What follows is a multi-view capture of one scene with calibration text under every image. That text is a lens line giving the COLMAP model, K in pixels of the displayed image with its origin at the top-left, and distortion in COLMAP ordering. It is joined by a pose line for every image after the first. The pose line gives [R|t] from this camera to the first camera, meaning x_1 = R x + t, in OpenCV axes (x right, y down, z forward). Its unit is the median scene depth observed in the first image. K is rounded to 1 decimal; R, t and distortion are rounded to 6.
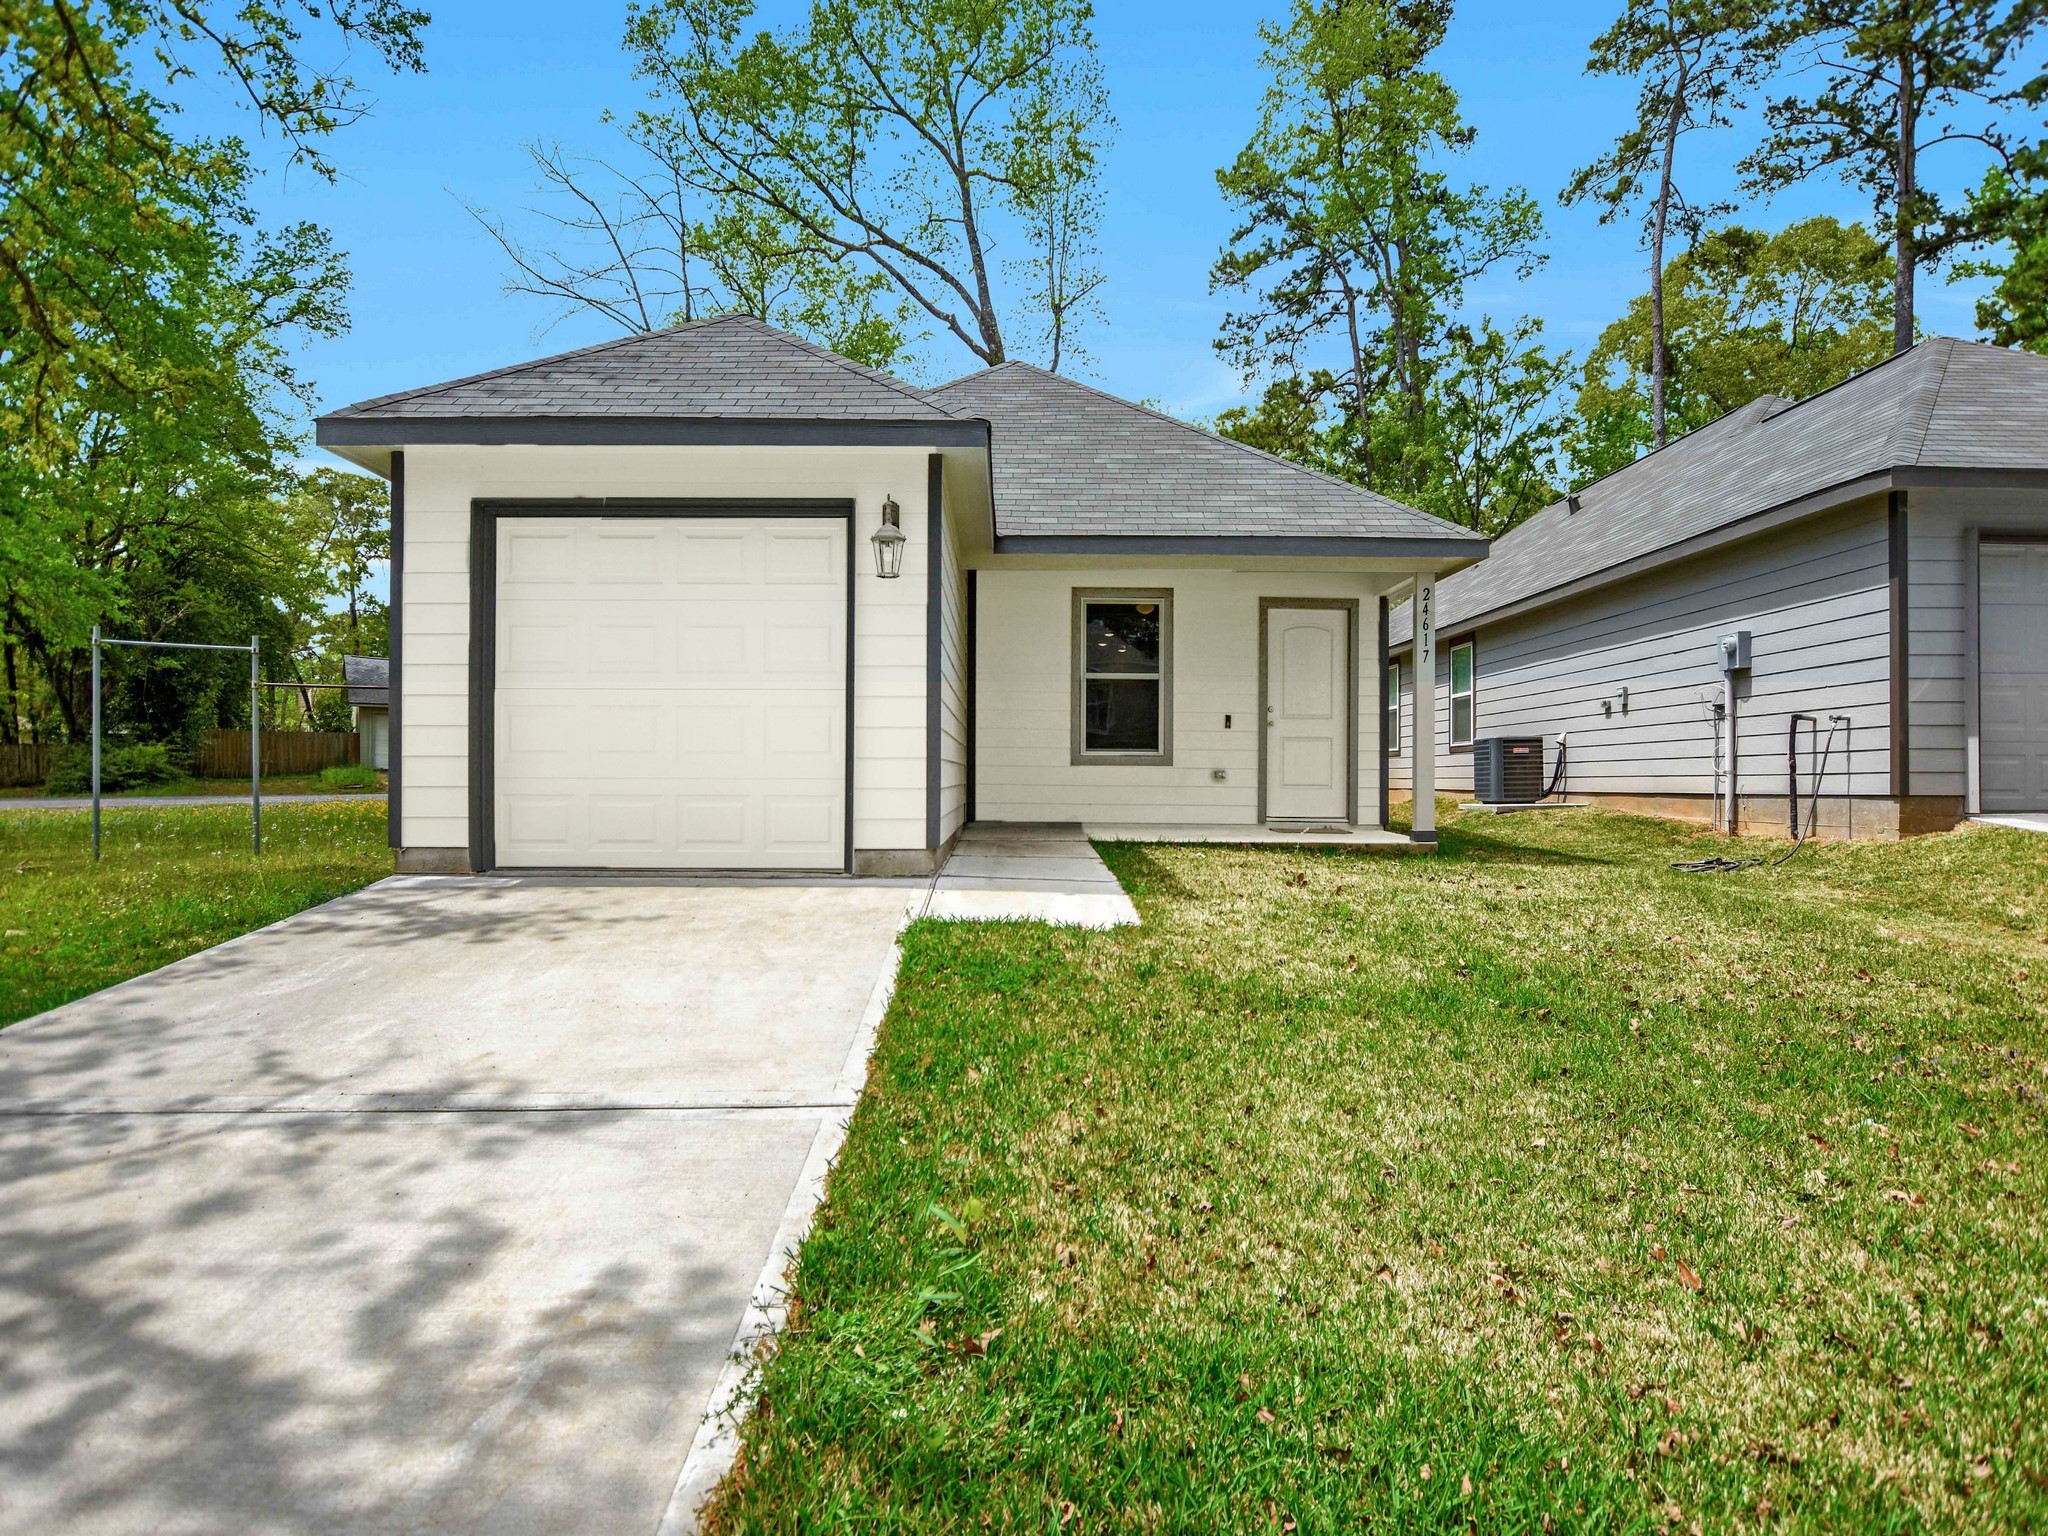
lens RADIAL K [[1096.6, 0, 1024.0], [0, 1096.6, 768.0], [0, 0, 1]] dist [-0.000151, -0.022175]
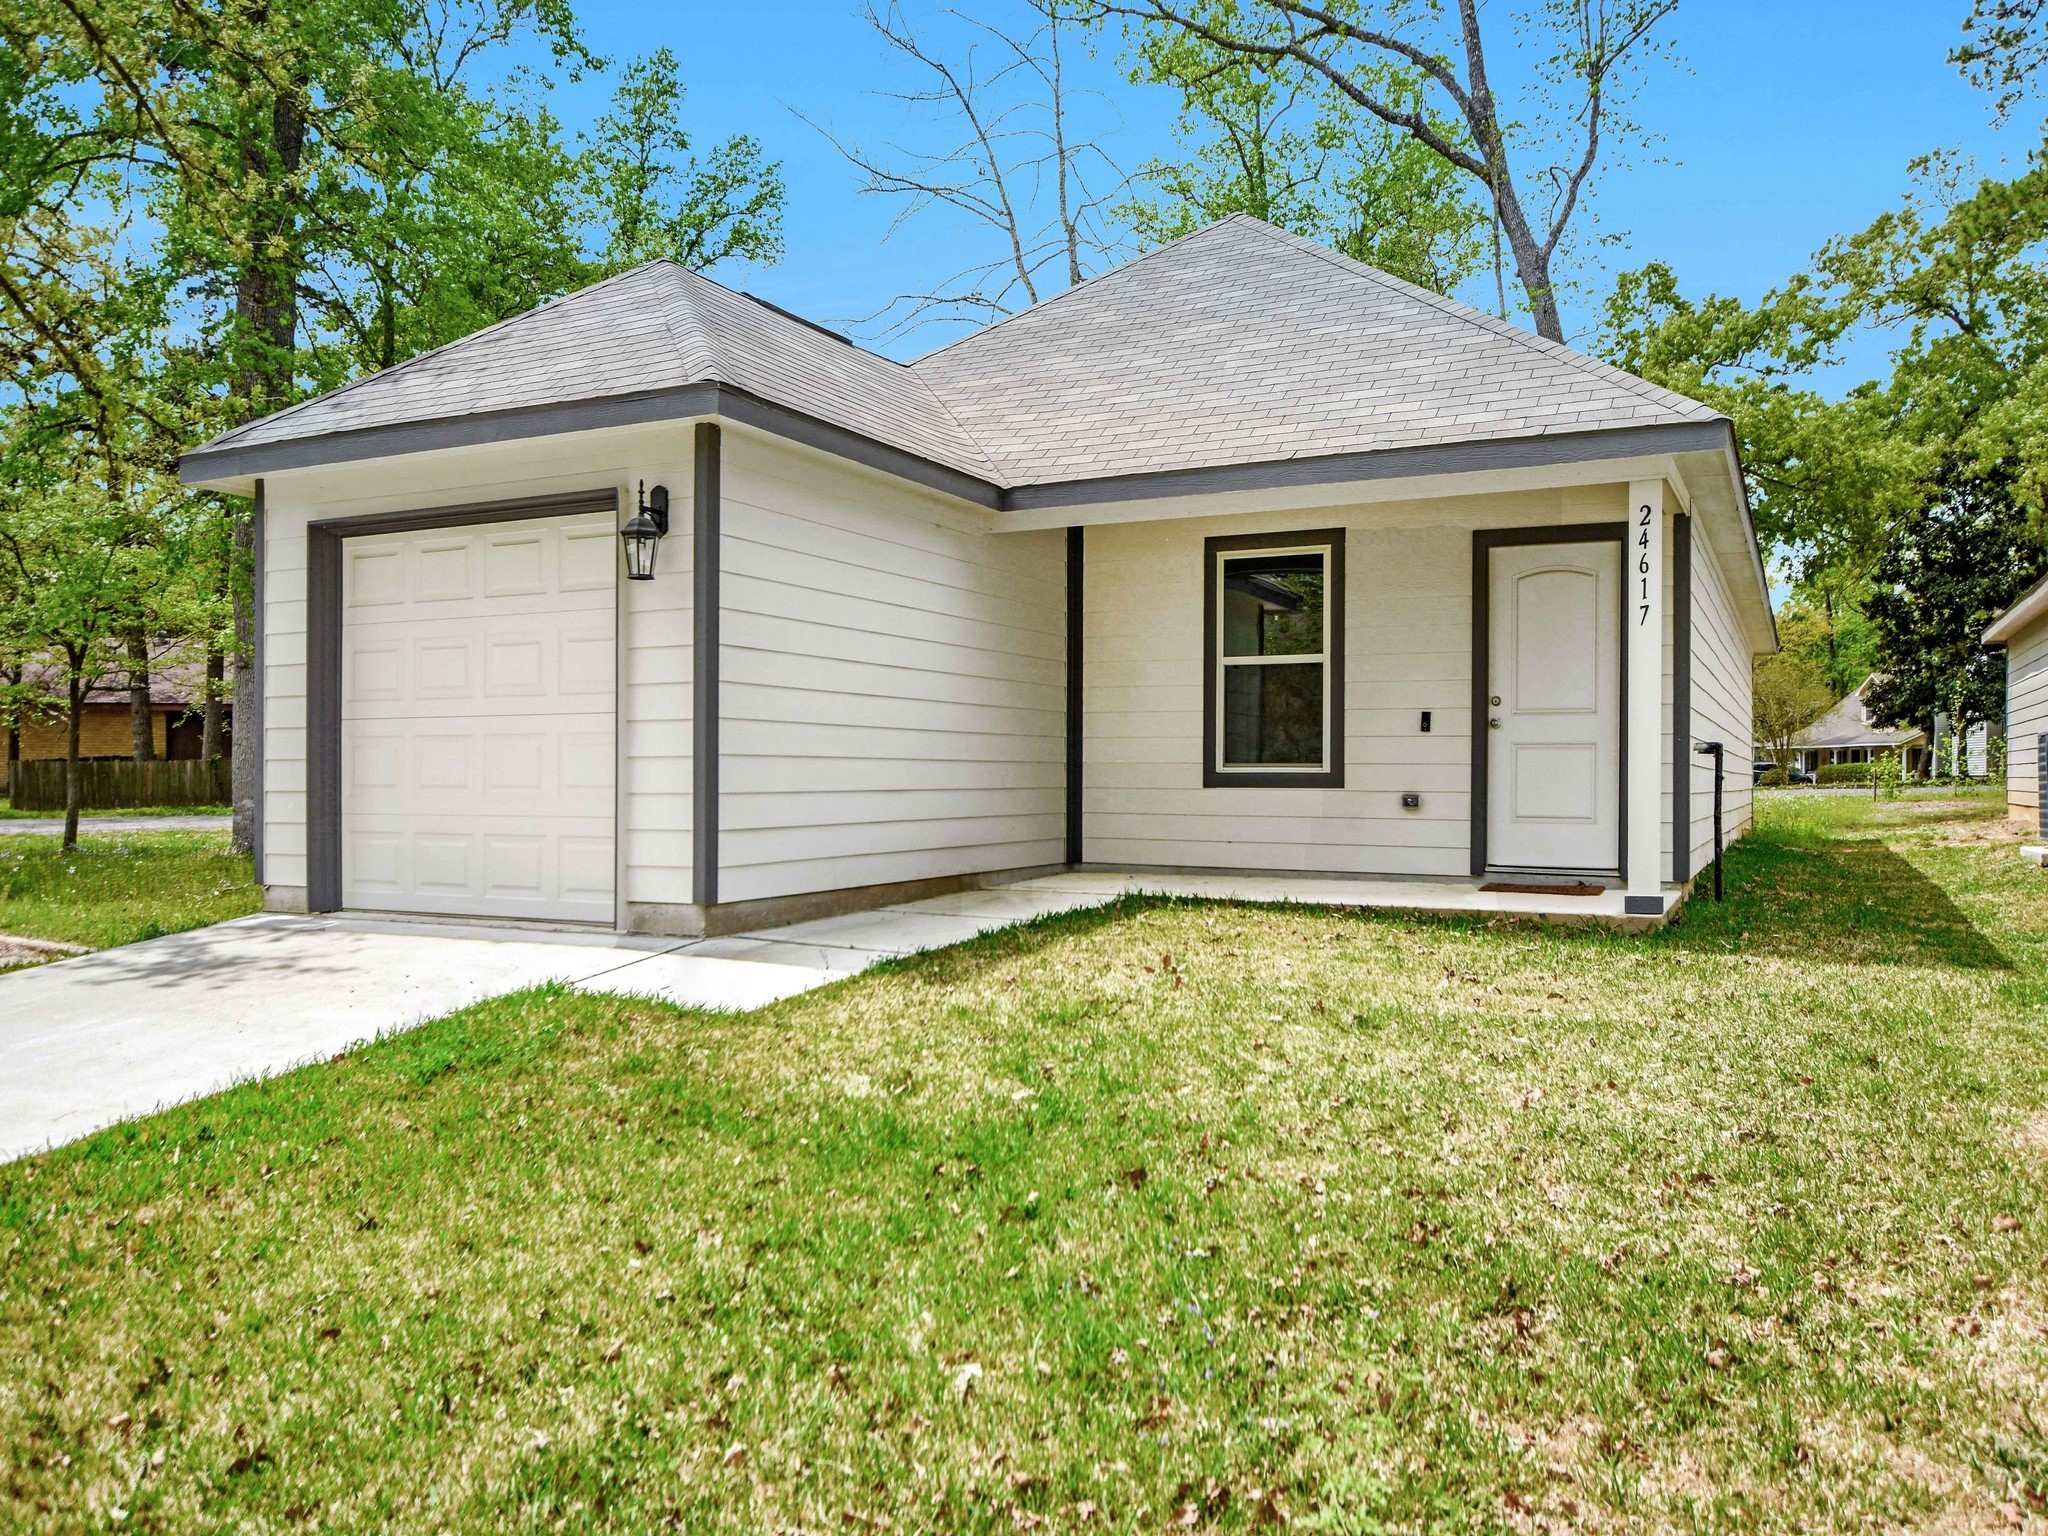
lens RADIAL K [[1566.3, 0, 1024.0], [0, 1566.3, 768.0], [0, 0, 1]] dist [-0.004880, 0.028843]
pose [[0.890212, -0.008523, -0.455468, 0.149804], [0.008505, 0.999962, -0.002088, -0.005280], [0.455468, -0.002015, 0.890250, 0.014744]]
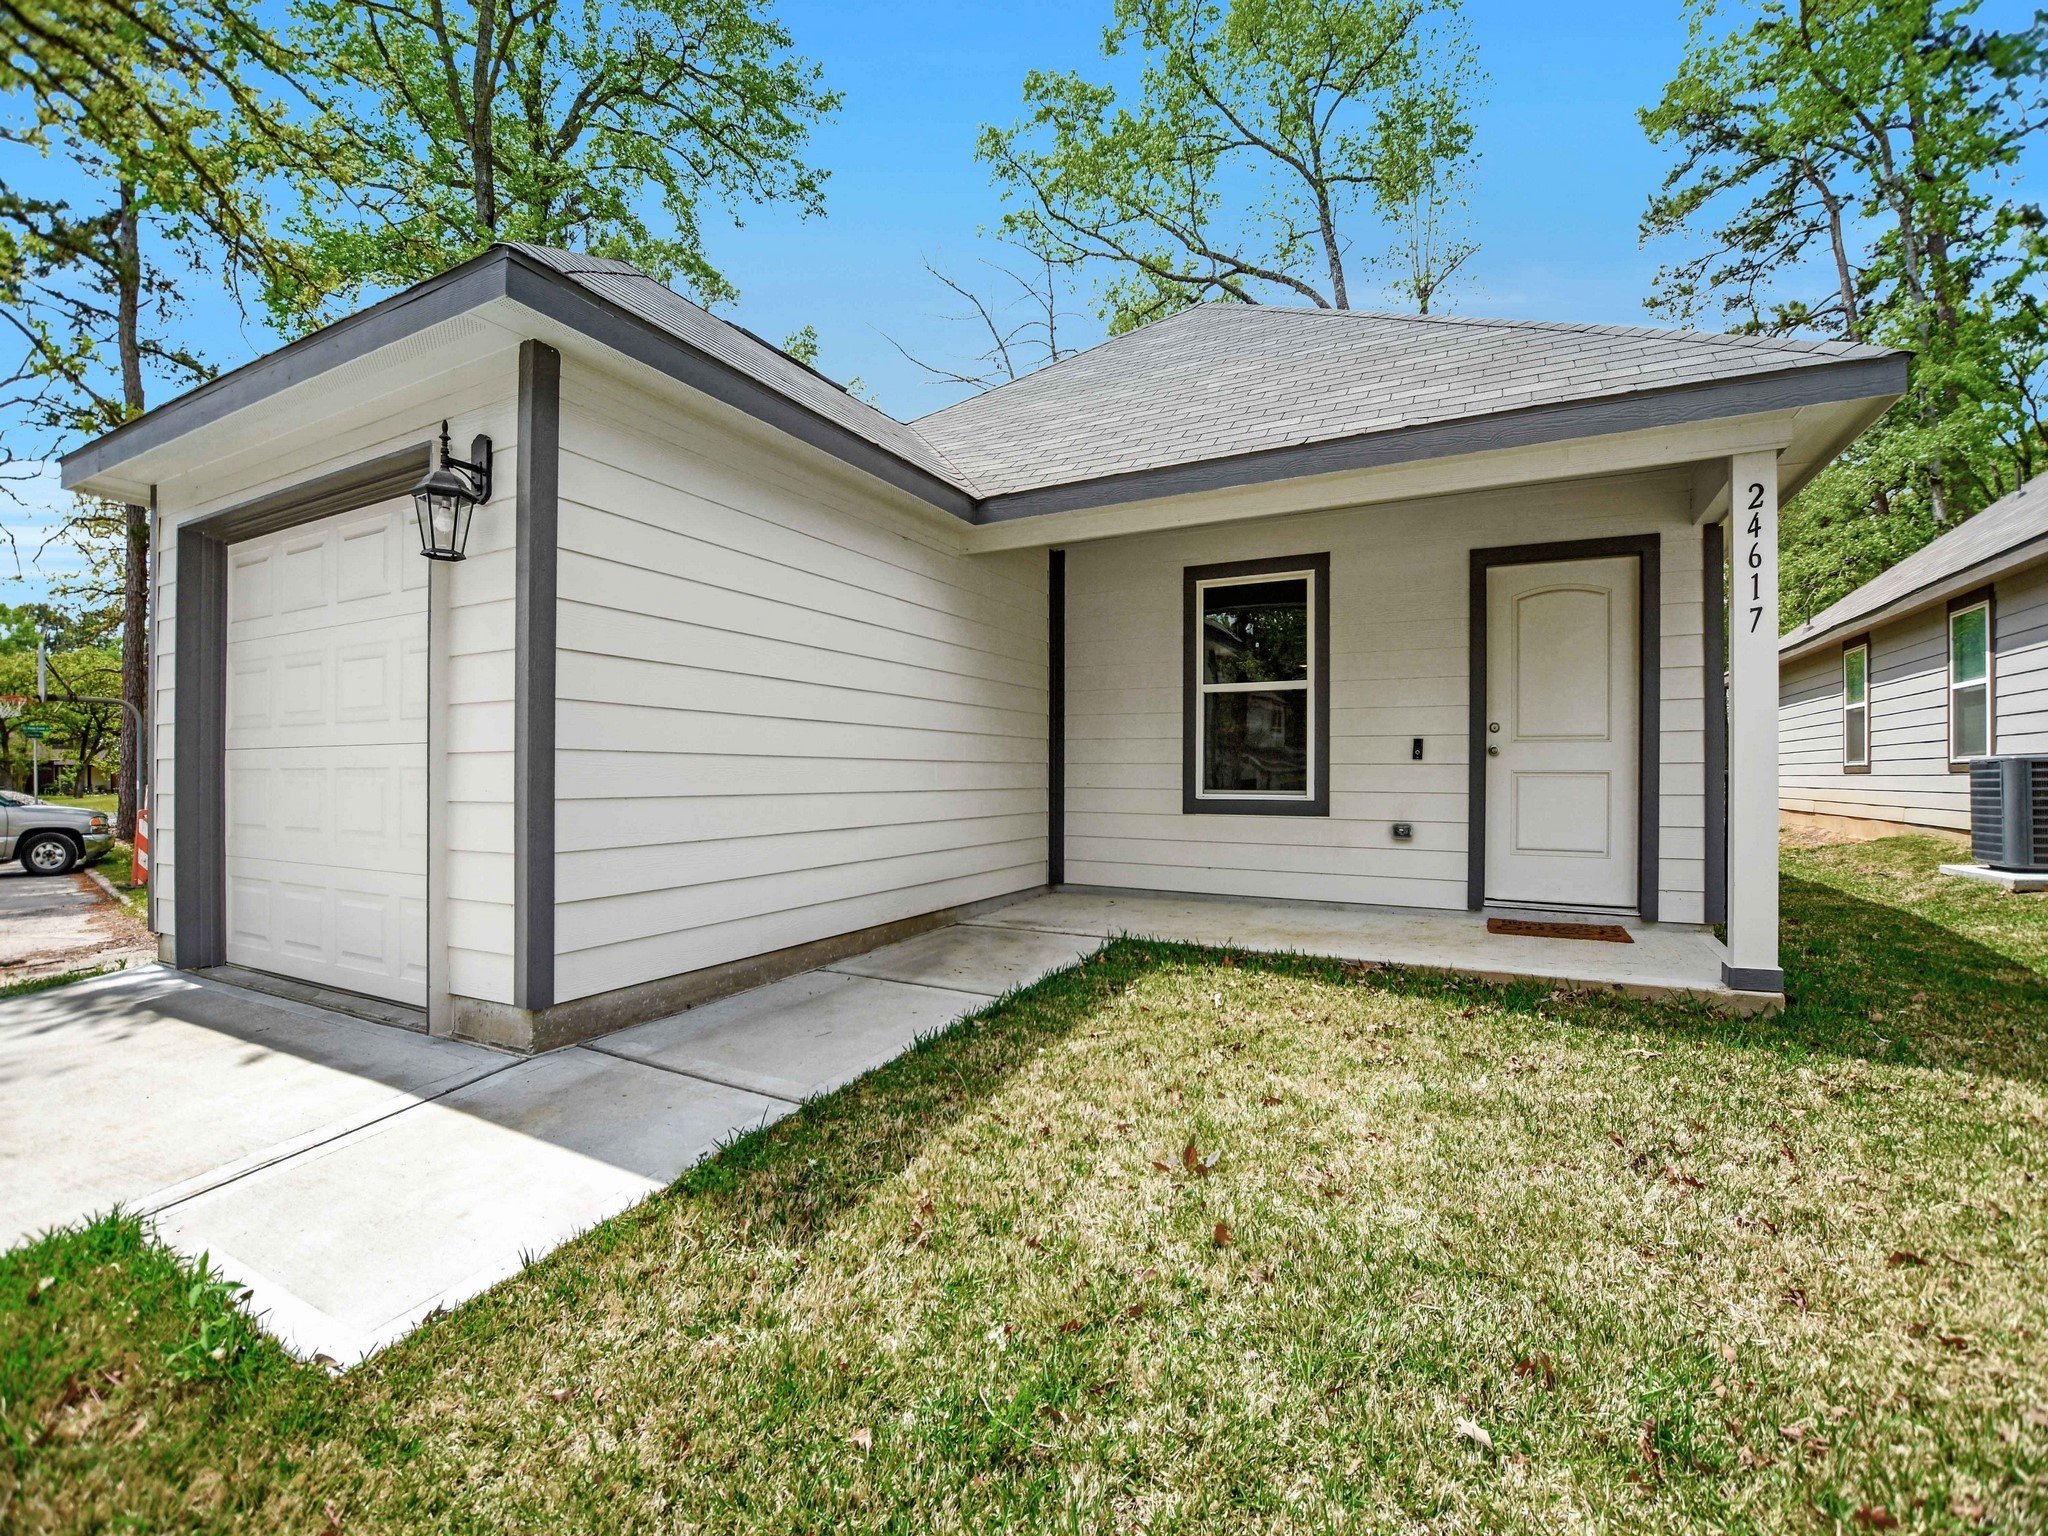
lens RADIAL K [[915.8, 0, 1024.0], [0, 915.8, 768.0], [0, 0, 1]] dist [-0.036351, 0.009147]
pose [[0.883686, -0.009683, -0.467981, 0.086267], [0.008692, 0.999953, -0.004277, -0.011487], [0.468000, -0.000288, 0.883728, 0.155750]]
